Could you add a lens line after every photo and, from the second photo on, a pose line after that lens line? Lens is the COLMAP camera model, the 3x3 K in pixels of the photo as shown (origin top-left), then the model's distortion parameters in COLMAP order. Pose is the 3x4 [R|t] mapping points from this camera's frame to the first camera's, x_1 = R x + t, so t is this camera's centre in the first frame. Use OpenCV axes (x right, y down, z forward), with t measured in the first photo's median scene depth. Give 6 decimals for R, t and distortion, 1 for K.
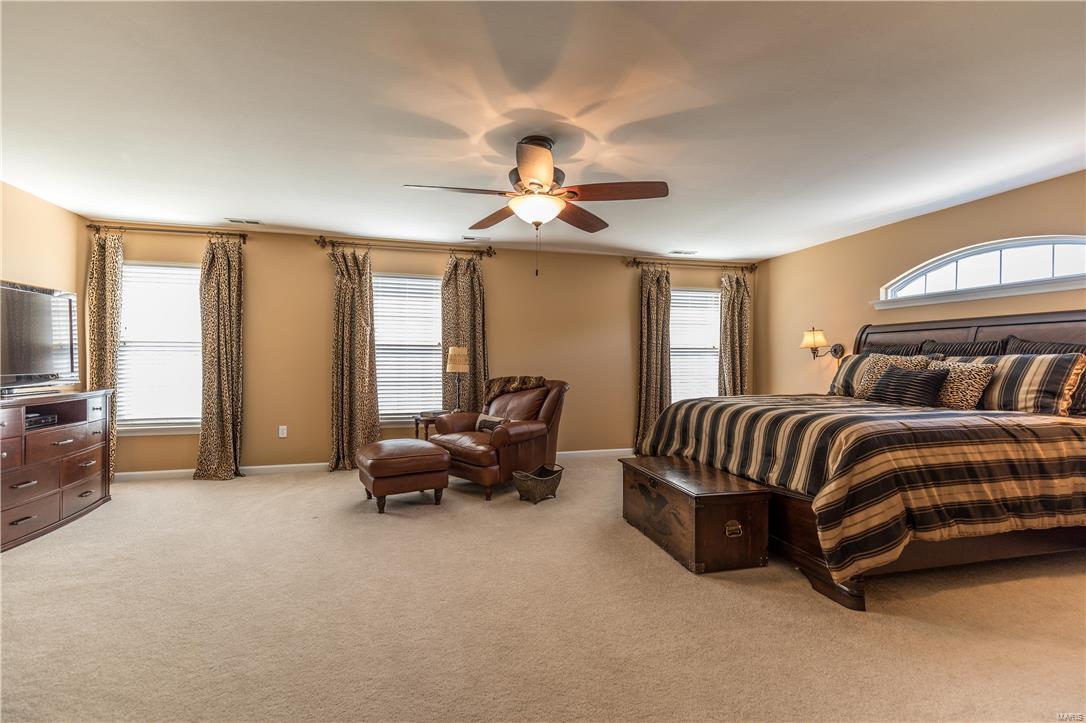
lens RADIAL K [[494.0, 0, 541.8], [0, 494.0, 364.9], [0, 0, 1]] dist [0.008026, -0.001072]
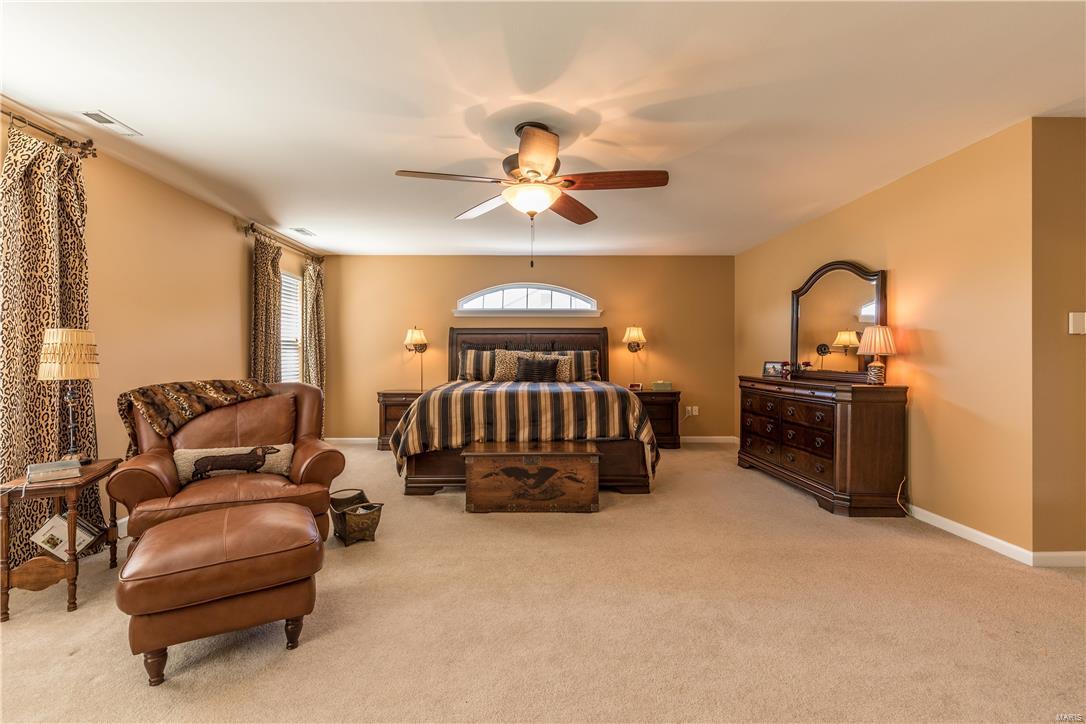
lens RADIAL K [[494.0, 0, 541.3], [0, 494.0, 357.7], [0, 0, 1]] dist [0.008026, -0.001072]
pose [[0.232020, -0.010673, 0.972652, -0.935080], [0.010939, 0.999905, 0.008362, -0.011642], [-0.972649, 0.008699, 0.232115, 0.749937]]
